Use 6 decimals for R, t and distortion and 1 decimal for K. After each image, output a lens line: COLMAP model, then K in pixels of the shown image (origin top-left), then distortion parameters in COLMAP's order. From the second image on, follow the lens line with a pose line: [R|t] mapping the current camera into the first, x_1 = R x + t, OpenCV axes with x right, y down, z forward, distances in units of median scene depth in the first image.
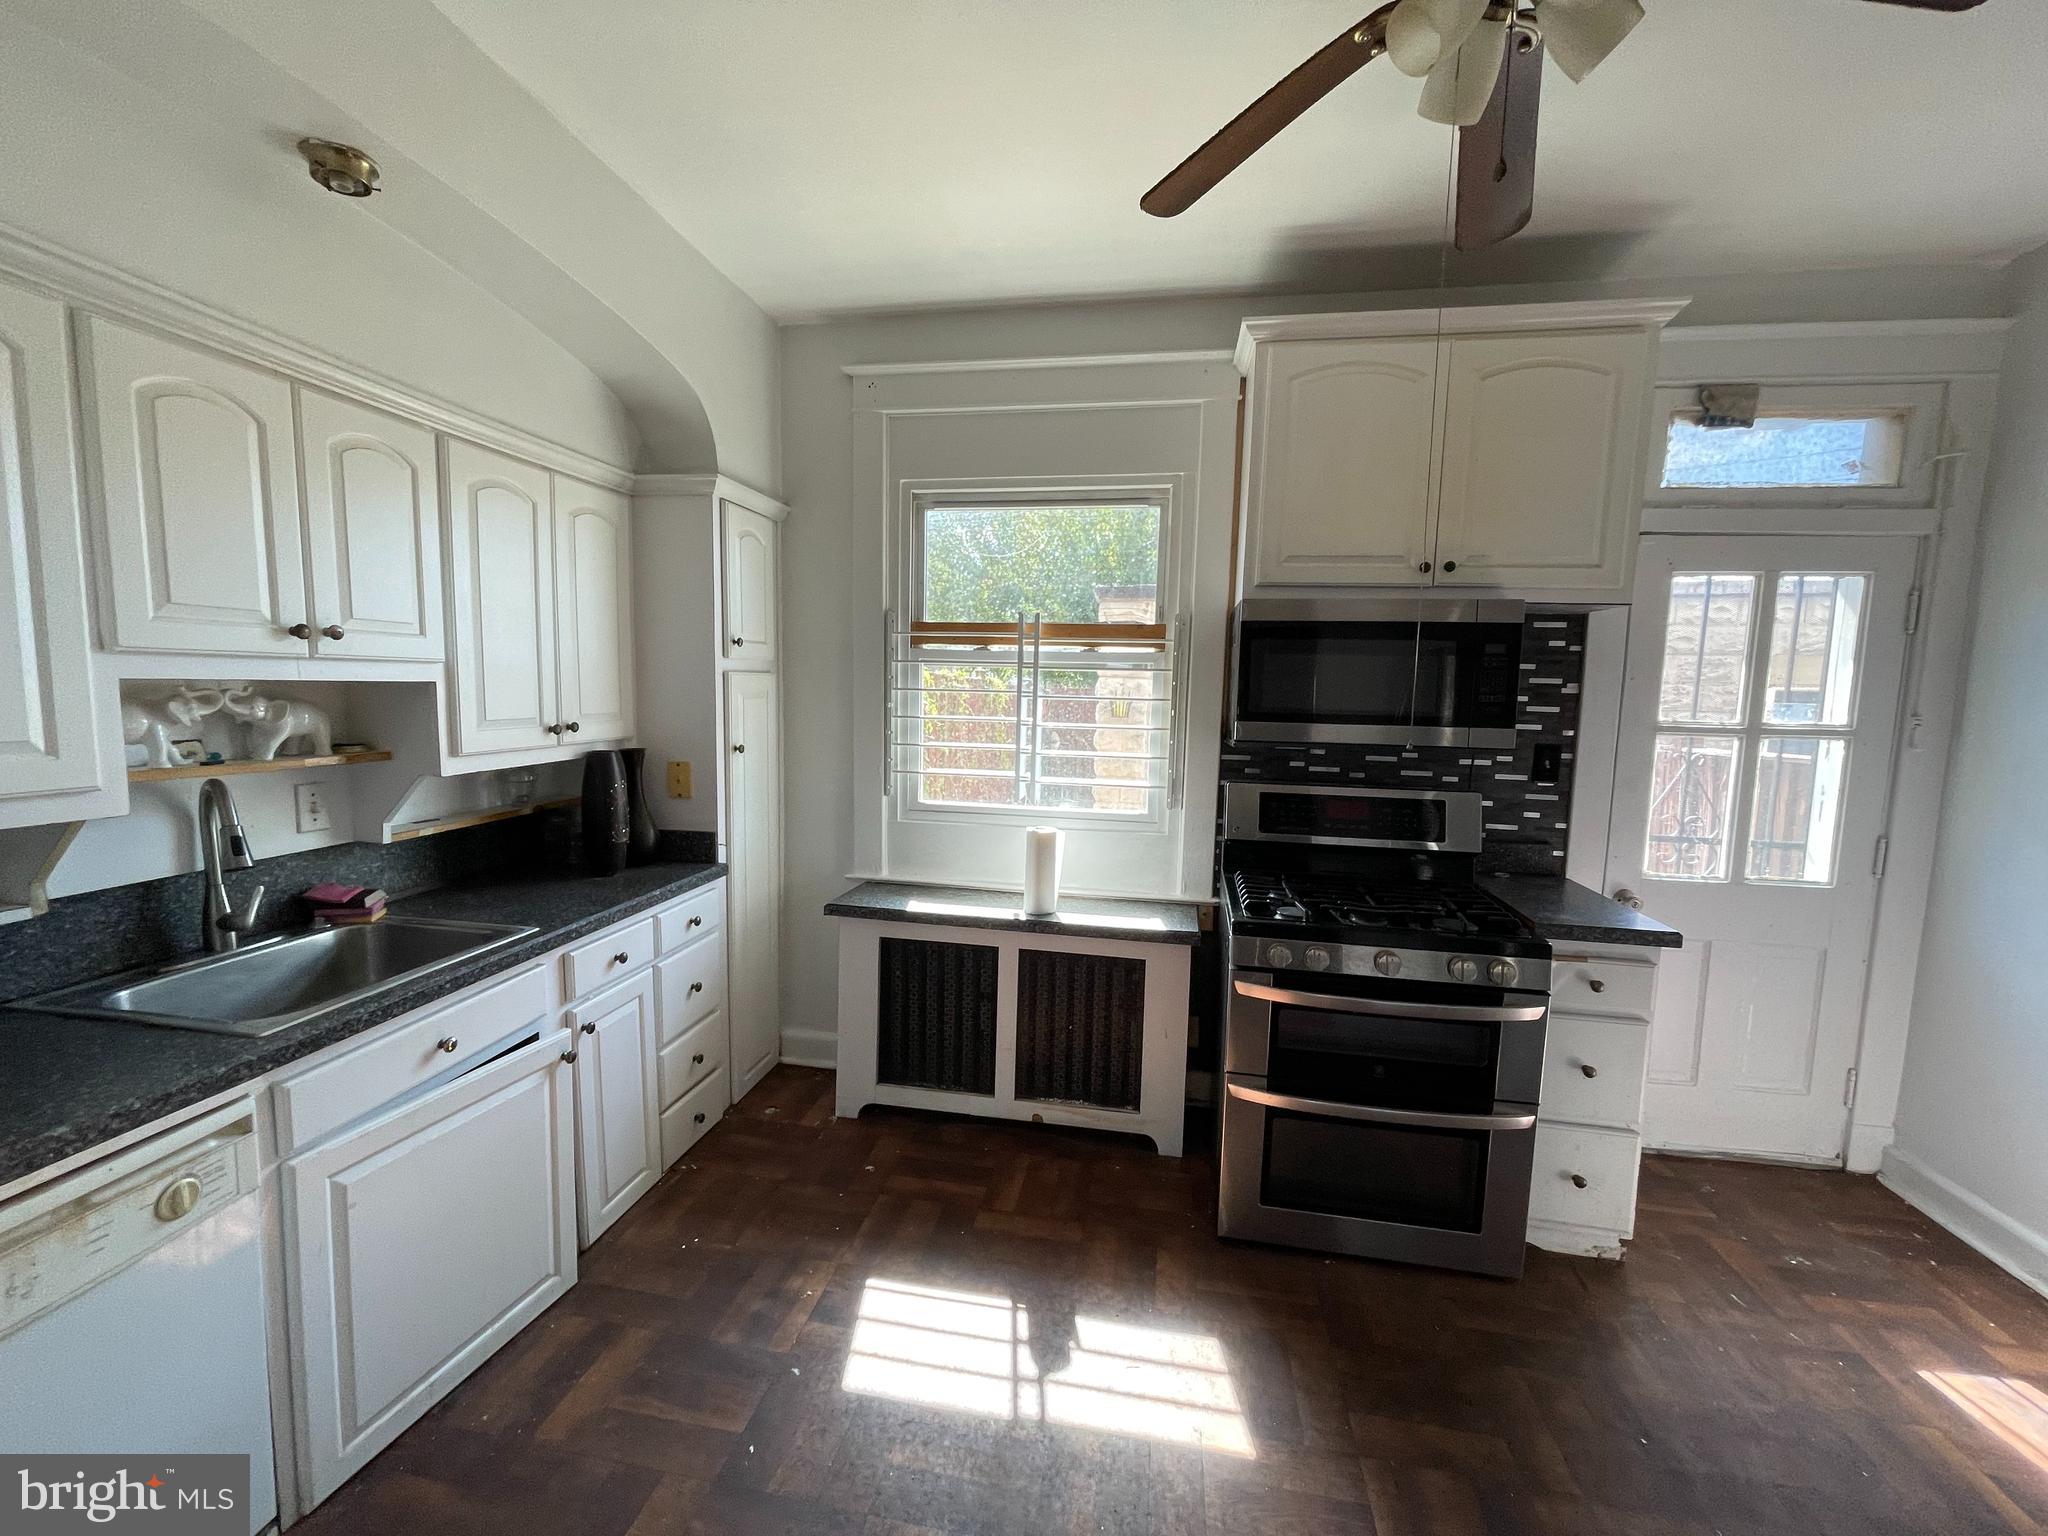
lens RADIAL K [[830.8, 0, 1031.5], [0, 830.8, 776.5], [0, 0, 1]] dist [-0.006453, 0.000860]
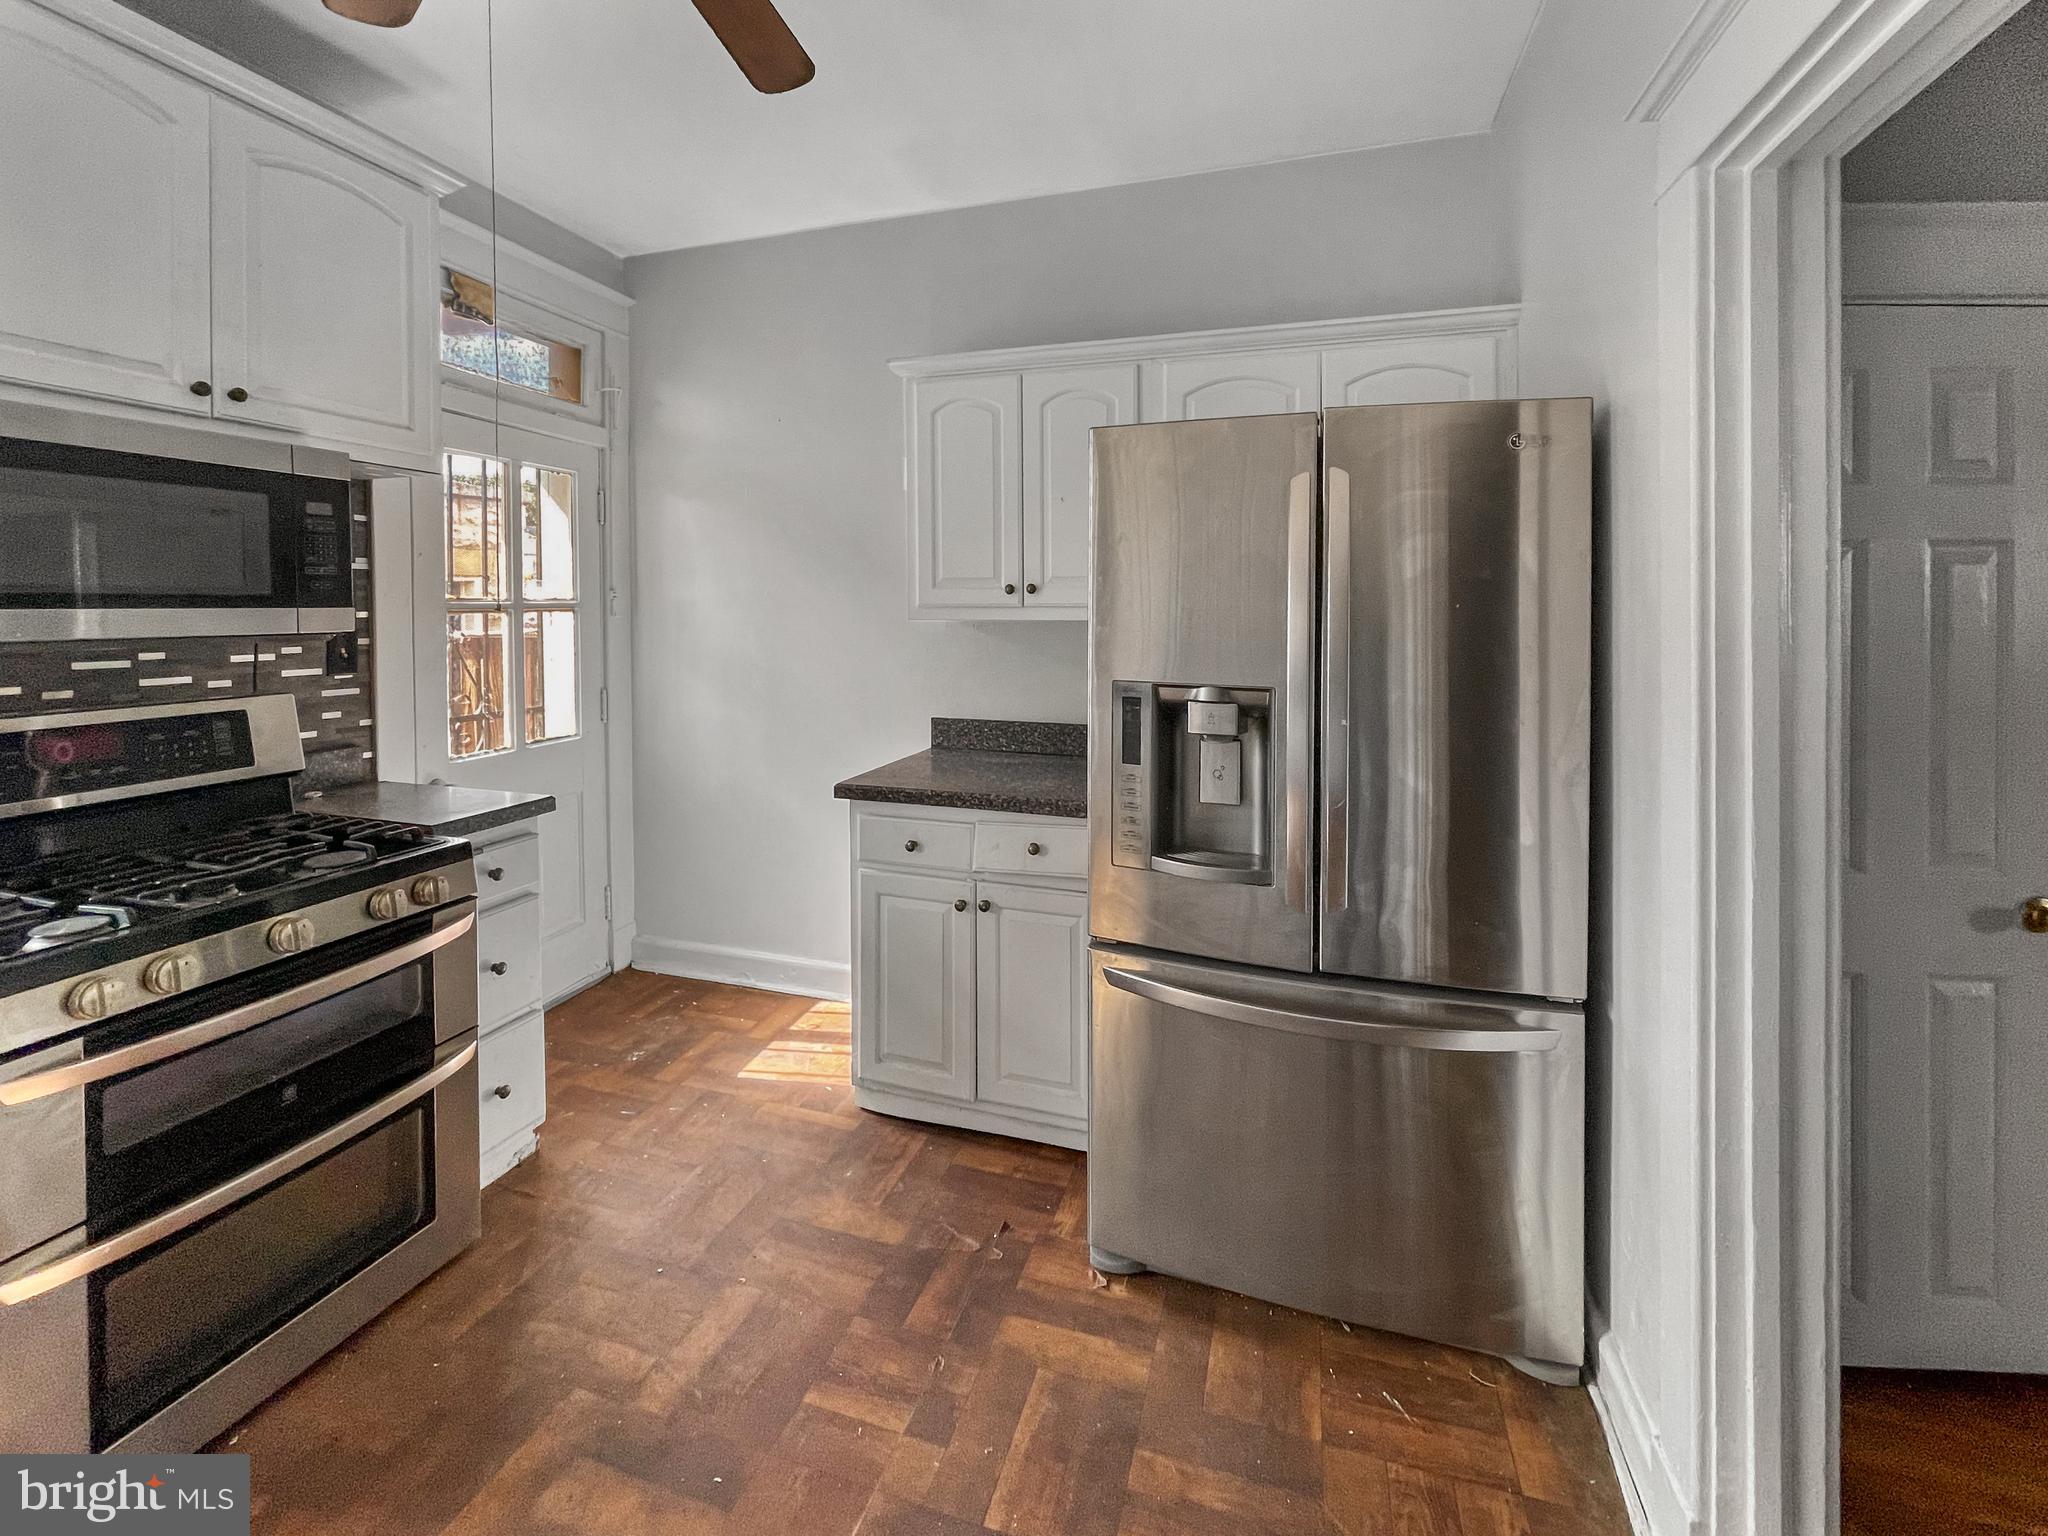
lens RADIAL K [[880.1, 0, 1035.2], [0, 880.1, 607.8], [0, 0, 1]] dist [0.000531, 0.000250]
pose [[0.127316, -0.028636, 0.991449, -0.175662], [0.108279, 0.994010, 0.014805, 0.003156], [-0.985934, 0.105468, 0.129654, 0.187288]]
